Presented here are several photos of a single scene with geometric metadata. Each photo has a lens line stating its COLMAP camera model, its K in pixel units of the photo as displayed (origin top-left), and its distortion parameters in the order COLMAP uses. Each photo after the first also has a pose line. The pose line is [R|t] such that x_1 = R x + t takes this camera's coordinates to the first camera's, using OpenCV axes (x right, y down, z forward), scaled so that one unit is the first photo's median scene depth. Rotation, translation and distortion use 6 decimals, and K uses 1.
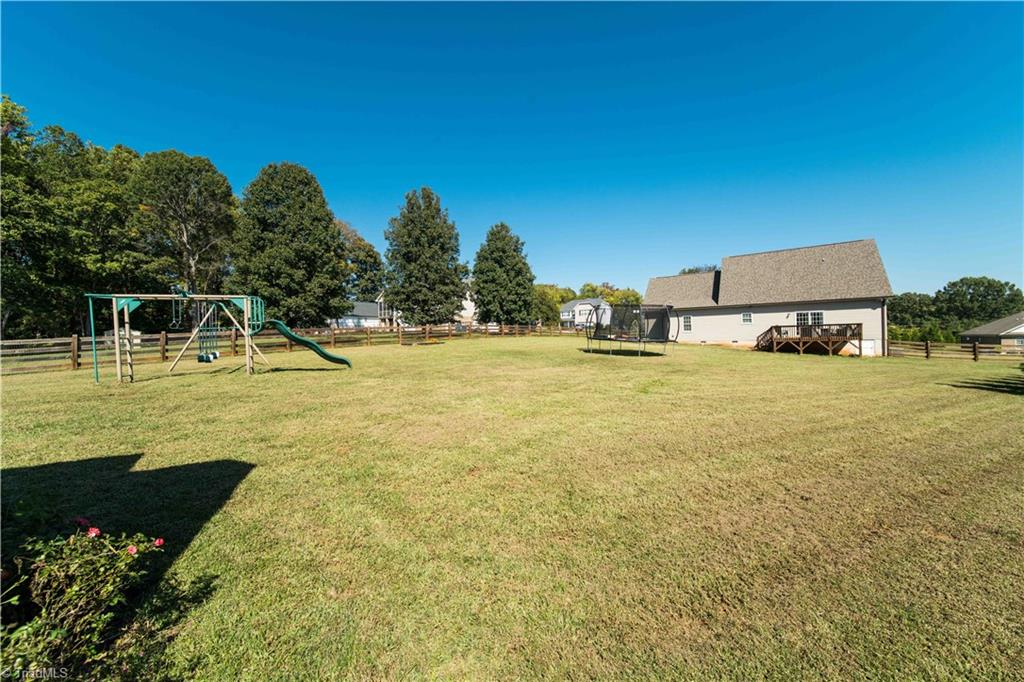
lens RADIAL K [[361.7, 0, 509.3], [0, 361.7, 336.5], [0, 0, 1]] dist [-0.000712, -0.000705]
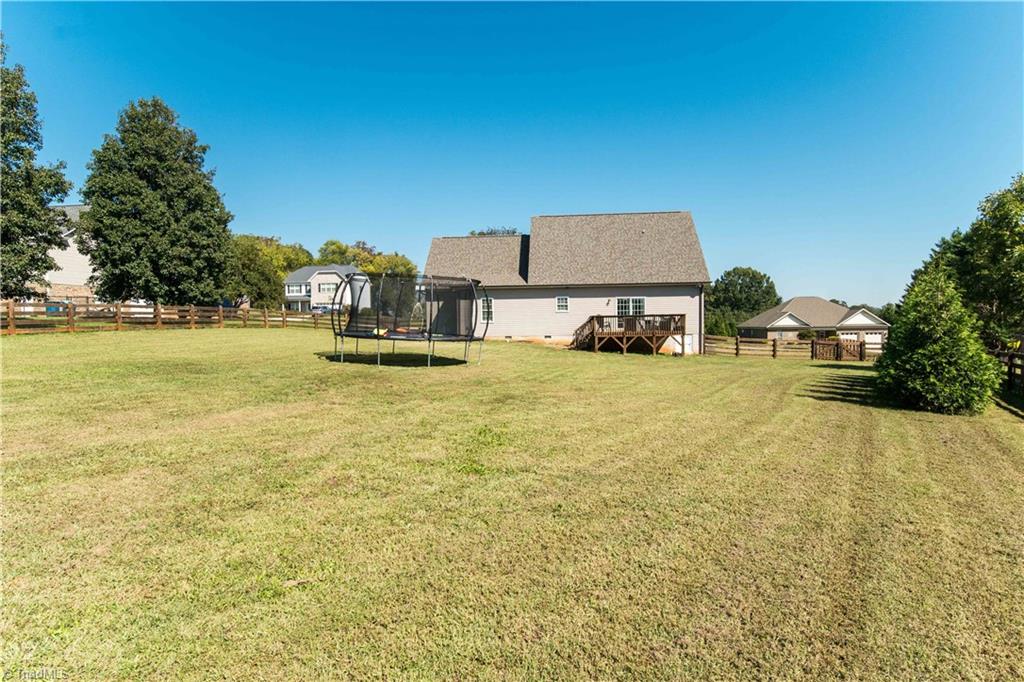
lens RADIAL K [[549.3, 0, 512.9], [0, 549.3, 346.5], [0, 0, 1]] dist [0.001544, -0.002810]
pose [[0.862364, -0.013253, 0.506115, 0.021578], [-0.005748, 0.999337, 0.035963, -0.005103], [-0.506256, -0.033923, 0.861716, 0.110401]]
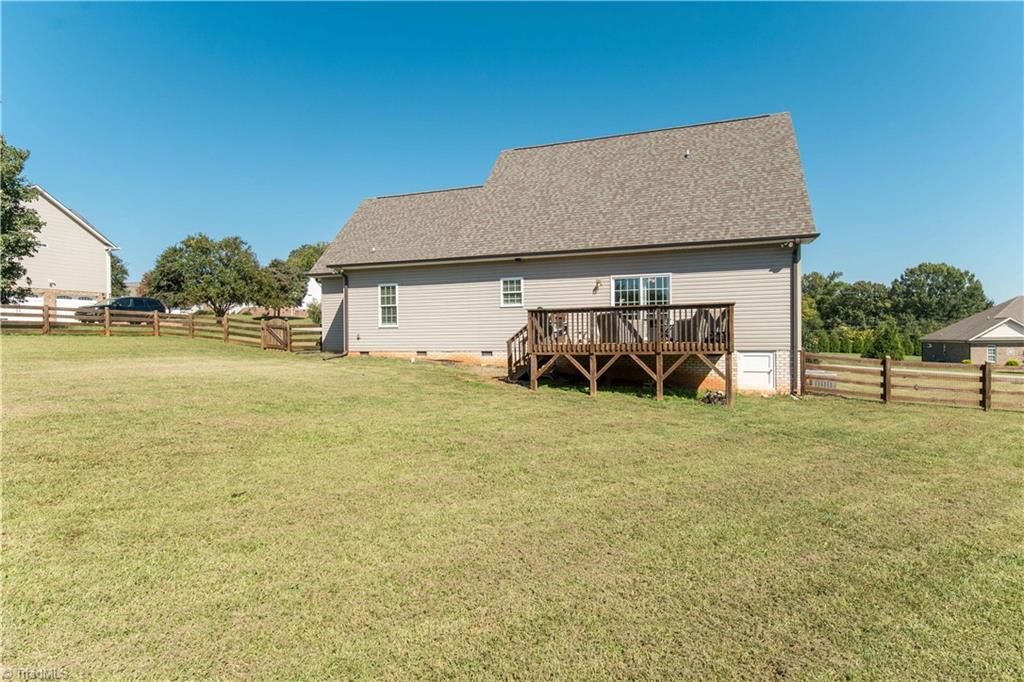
lens RADIAL K [[549.3, 0, 515.5], [0, 549.3, 342.5], [0, 0, 1]] dist [0.001544, -0.002810]
pose [[0.963541, 0.007544, 0.267453, 0.510434], [-0.009862, 0.999925, 0.007325, -0.000979], [-0.267377, -0.009696, 0.963543, 0.443728]]
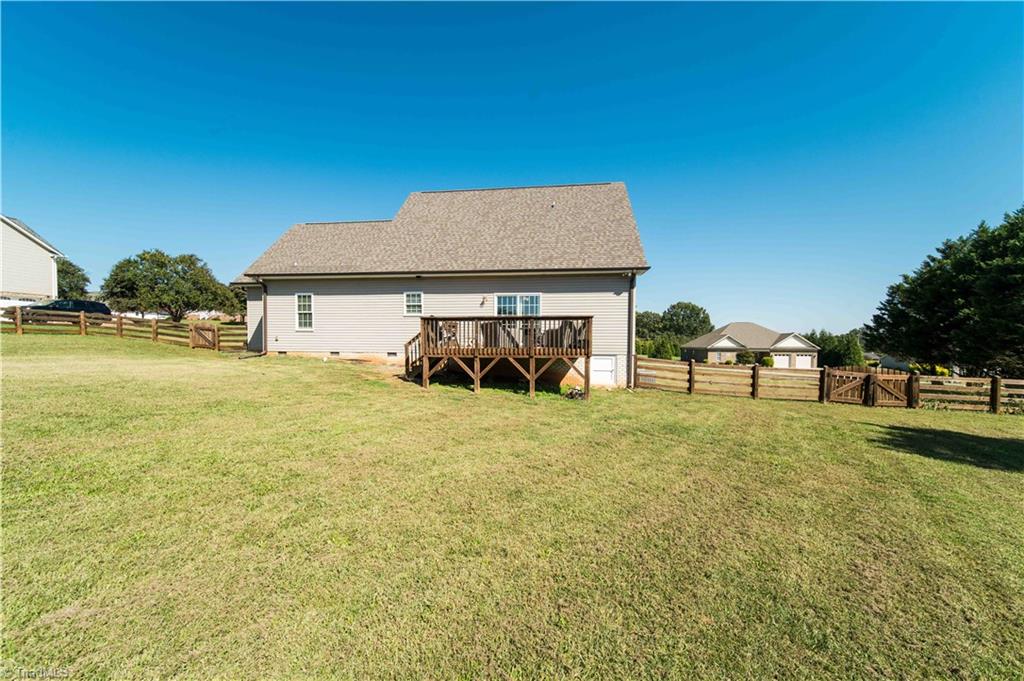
lens RADIAL K [[357.2, 0, 514.1], [0, 357.2, 353.9], [0, 0, 1]] dist [-0.002649, -0.000113]
pose [[0.883298, 0.010268, 0.468699, 0.562468], [-0.025796, 0.999310, 0.026724, -0.001642], [-0.468101, -0.035696, 0.882954, 0.541052]]
